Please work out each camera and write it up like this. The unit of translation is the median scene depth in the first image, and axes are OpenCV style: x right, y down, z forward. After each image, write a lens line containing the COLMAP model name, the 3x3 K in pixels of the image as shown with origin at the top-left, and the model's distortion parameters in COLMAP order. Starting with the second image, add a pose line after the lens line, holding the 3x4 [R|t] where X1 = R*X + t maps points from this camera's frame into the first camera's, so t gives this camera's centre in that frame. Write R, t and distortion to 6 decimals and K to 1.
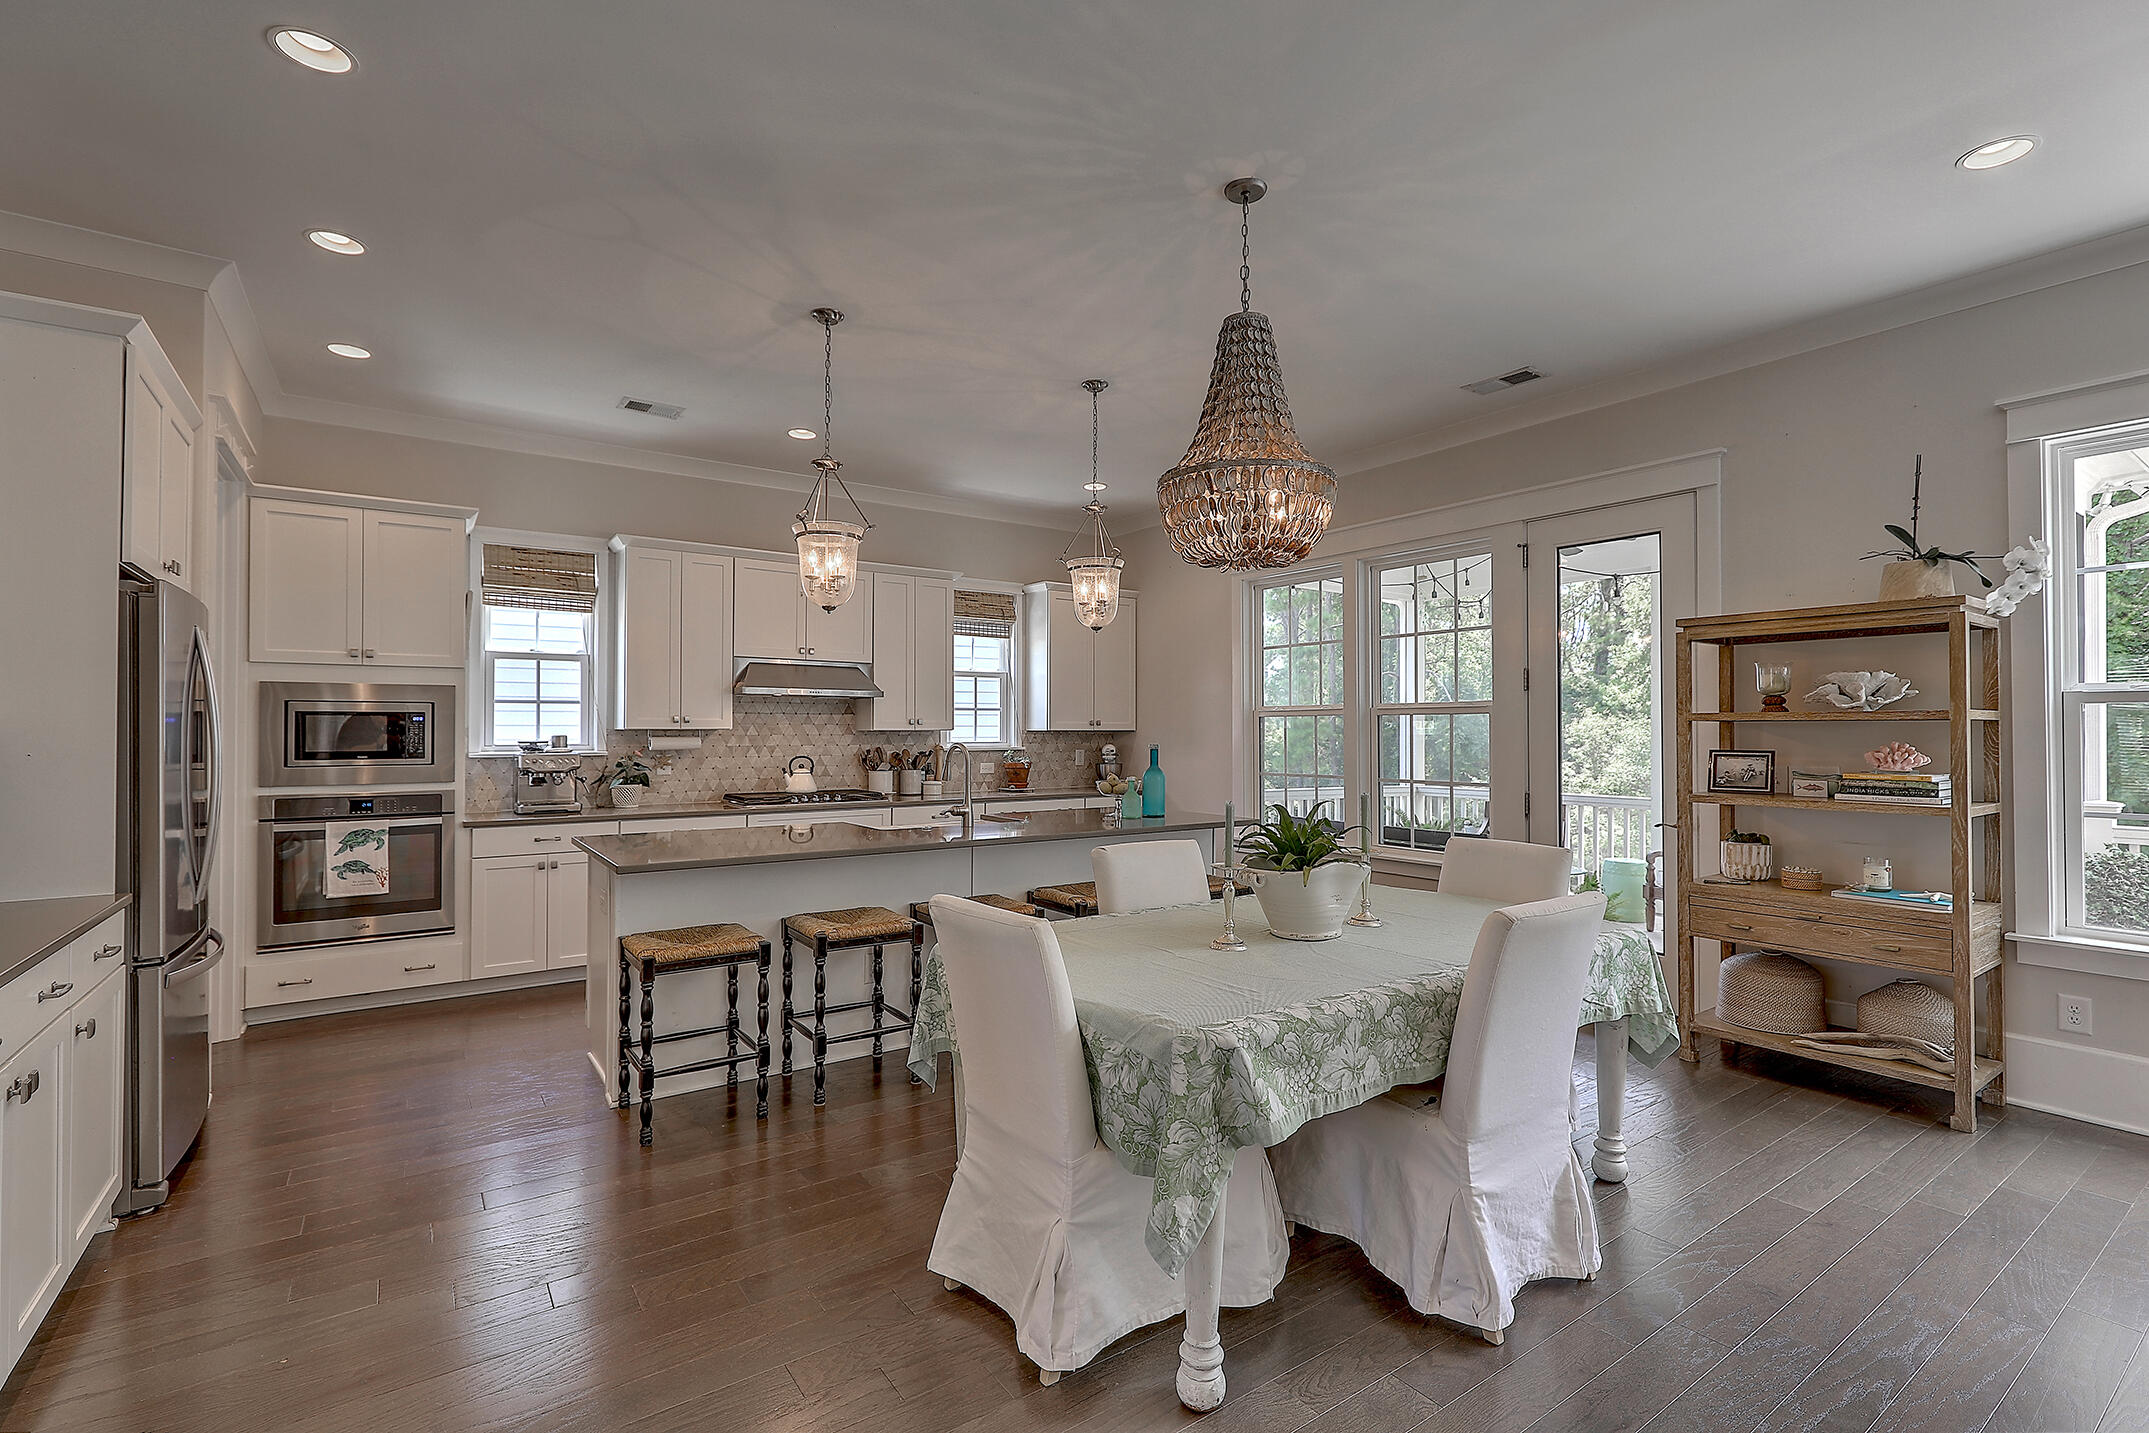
lens RADIAL K [[972.3, 0, 1090.5], [0, 972.3, 717.5], [0, 0, 1]] dist [-0.001374, -0.000157]
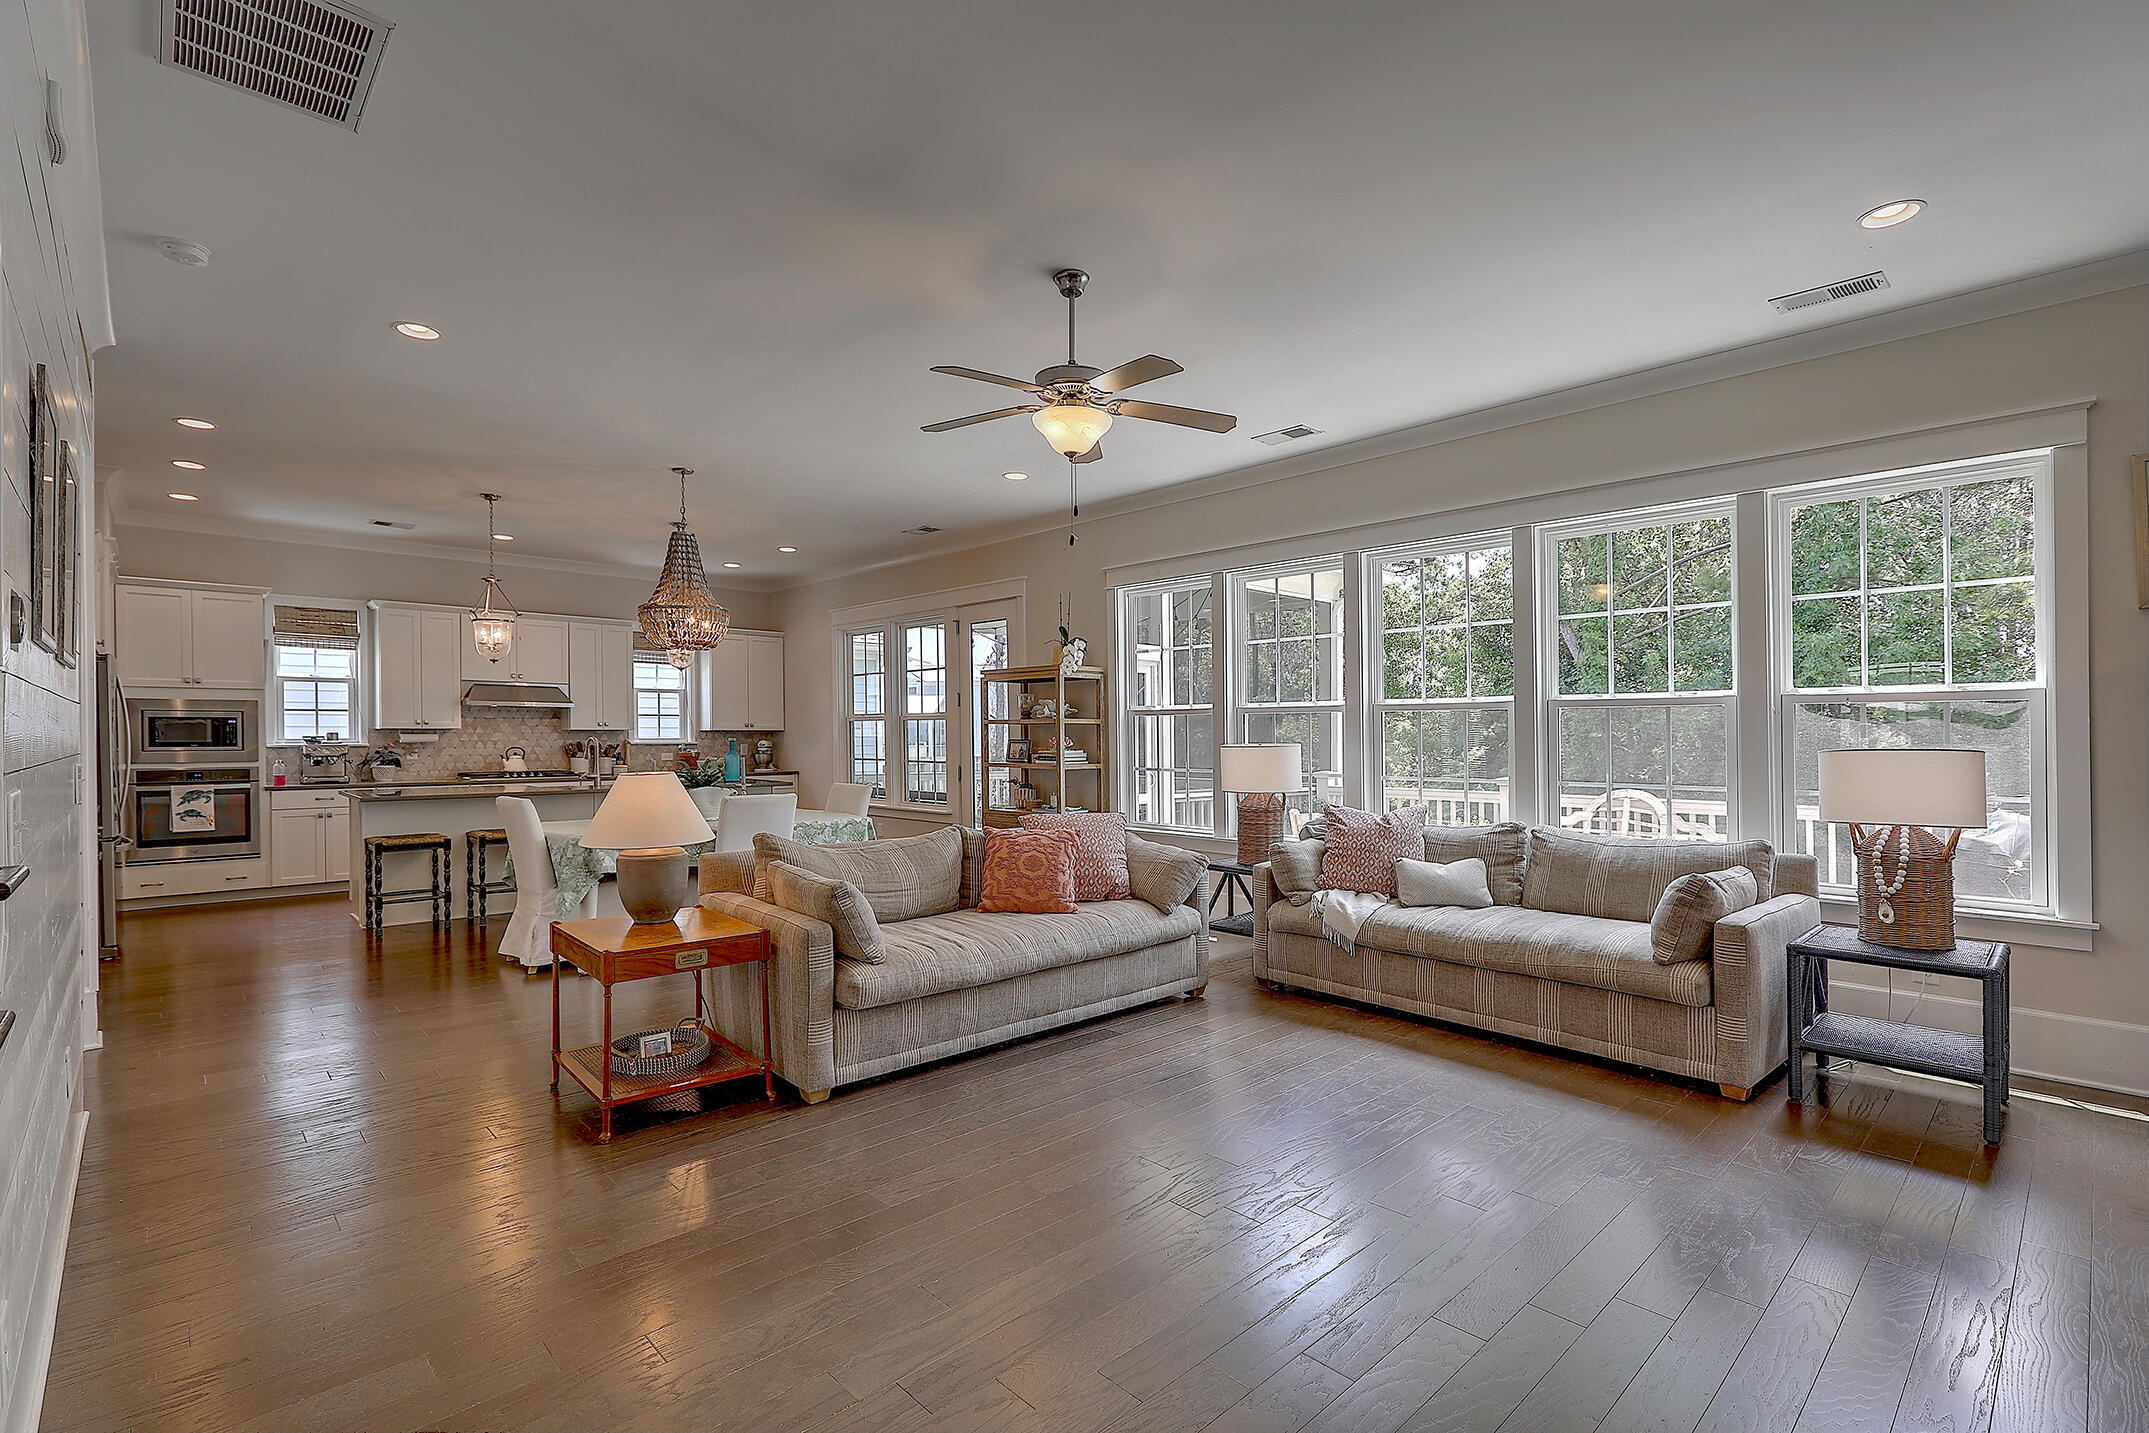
lens RADIAL K [[972.3, 0, 1089.0], [0, 972.3, 746.4], [0, 0, 1]] dist [-0.001374, -0.000157]
pose [[0.988684, -0.001725, 0.150002, 0.382740], [-0.002215, 0.999657, 0.026095, -0.001922], [-0.149996, -0.026132, 0.988341, -0.657993]]
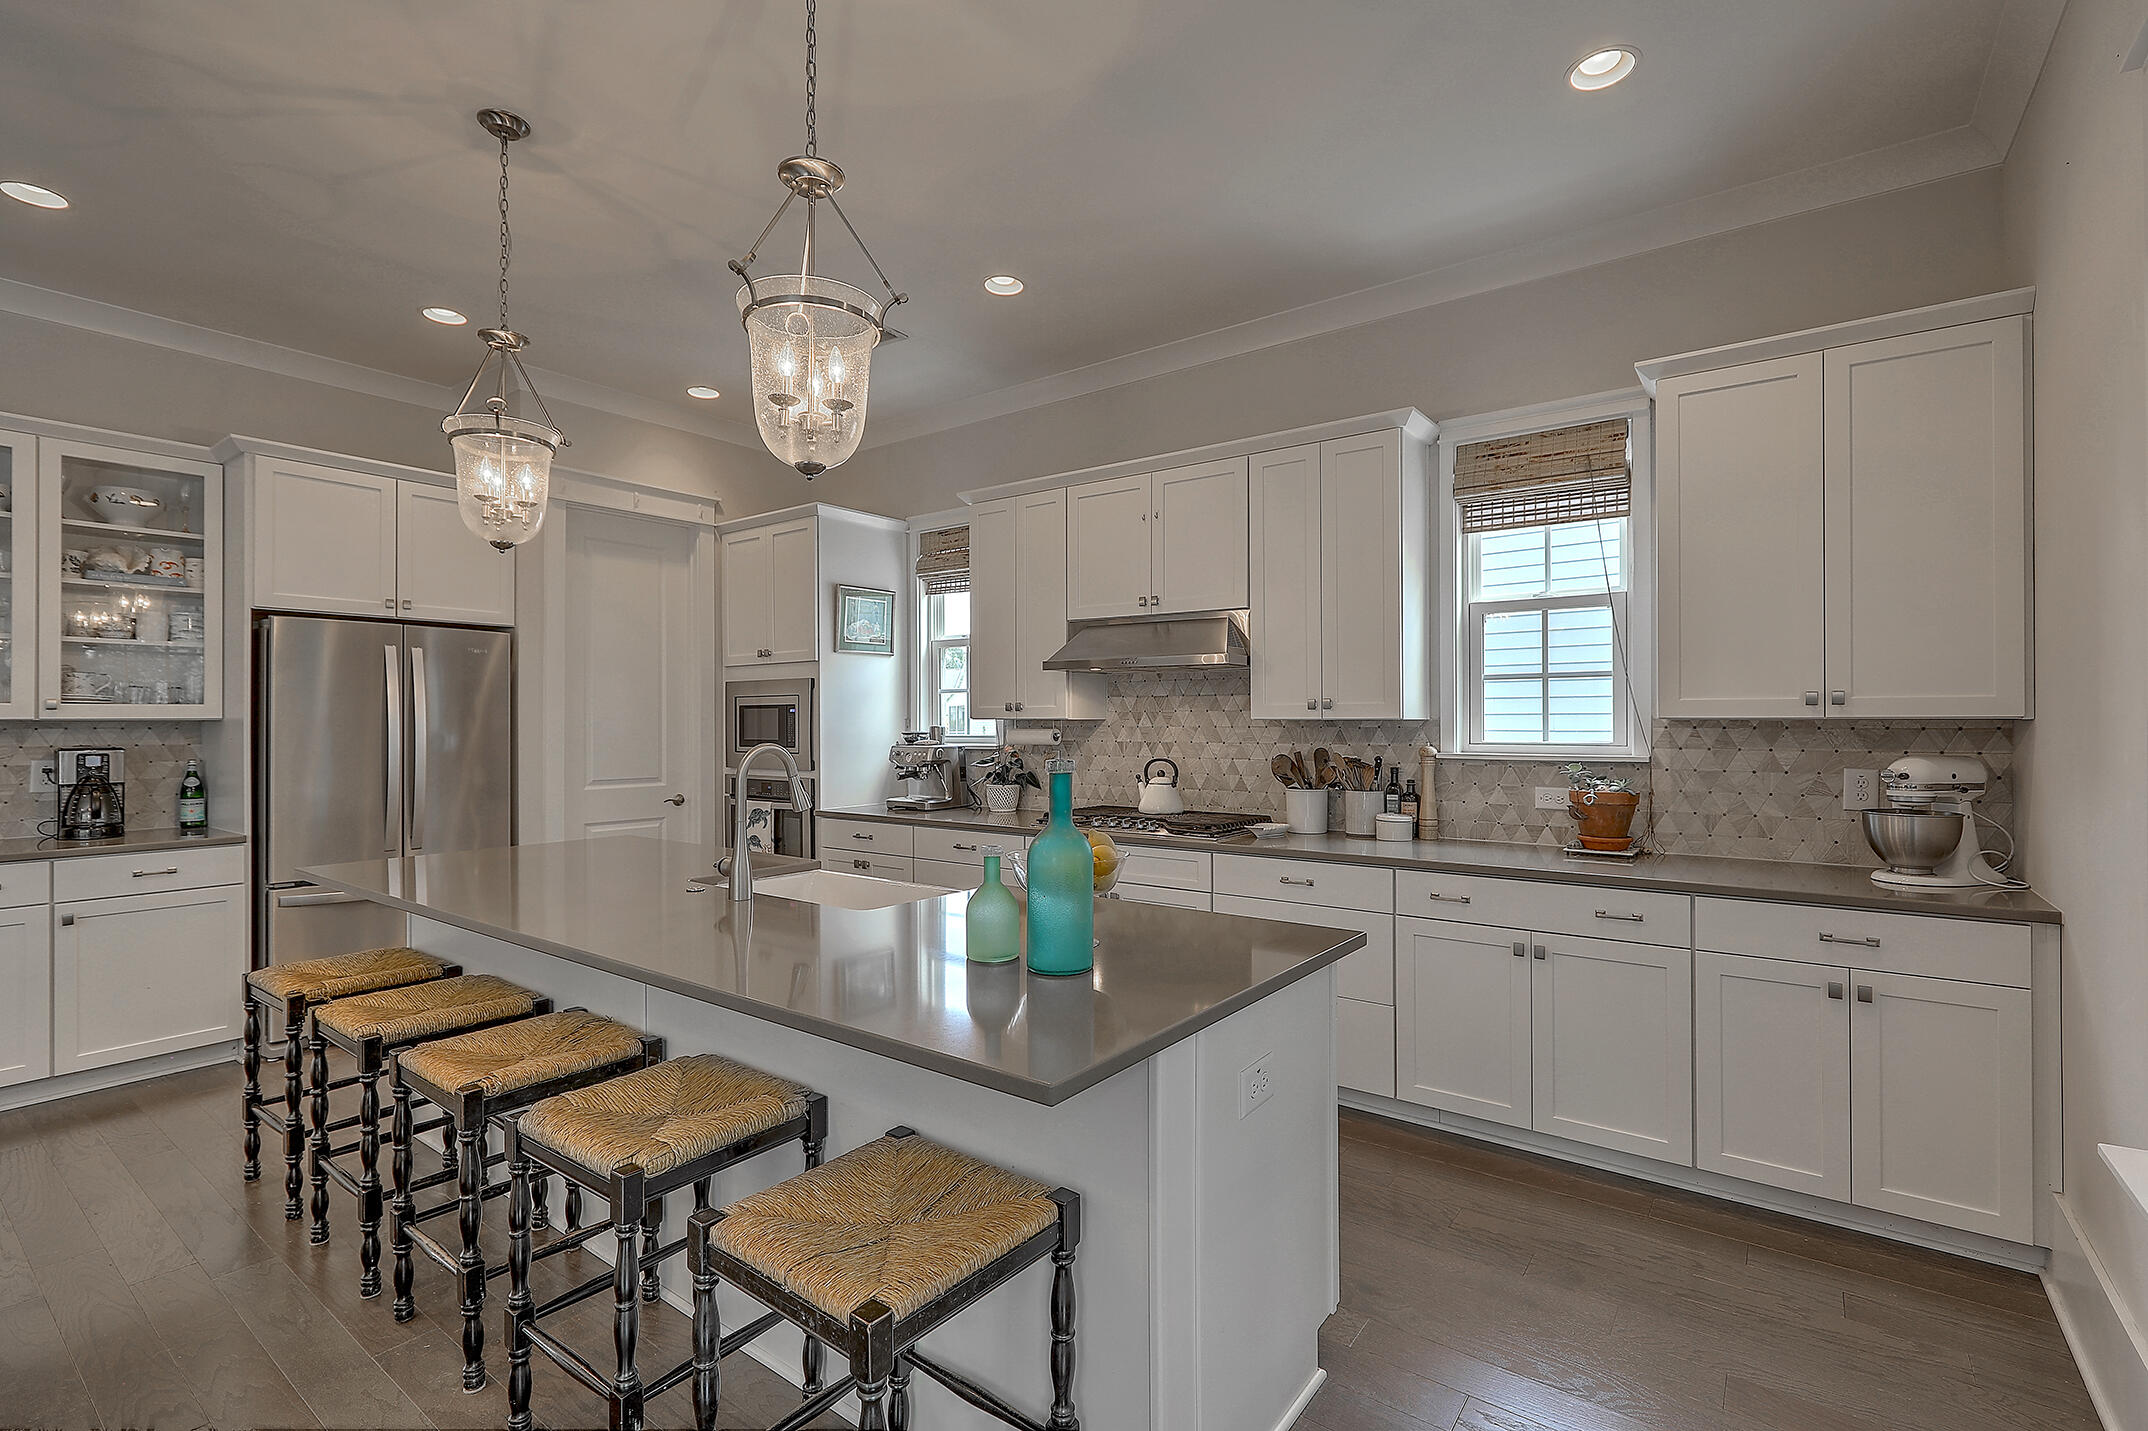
lens RADIAL K [[971.8, 0, 1078.5], [0, 971.8, 714.9], [0, 0, 1]] dist [-0.001374, -0.000157]
pose [[0.301062, -0.005310, -0.953590, 0.362001], [0.015069, 0.999886, -0.000810, 0.010408], [0.953485, -0.014126, 0.301108, 0.833828]]
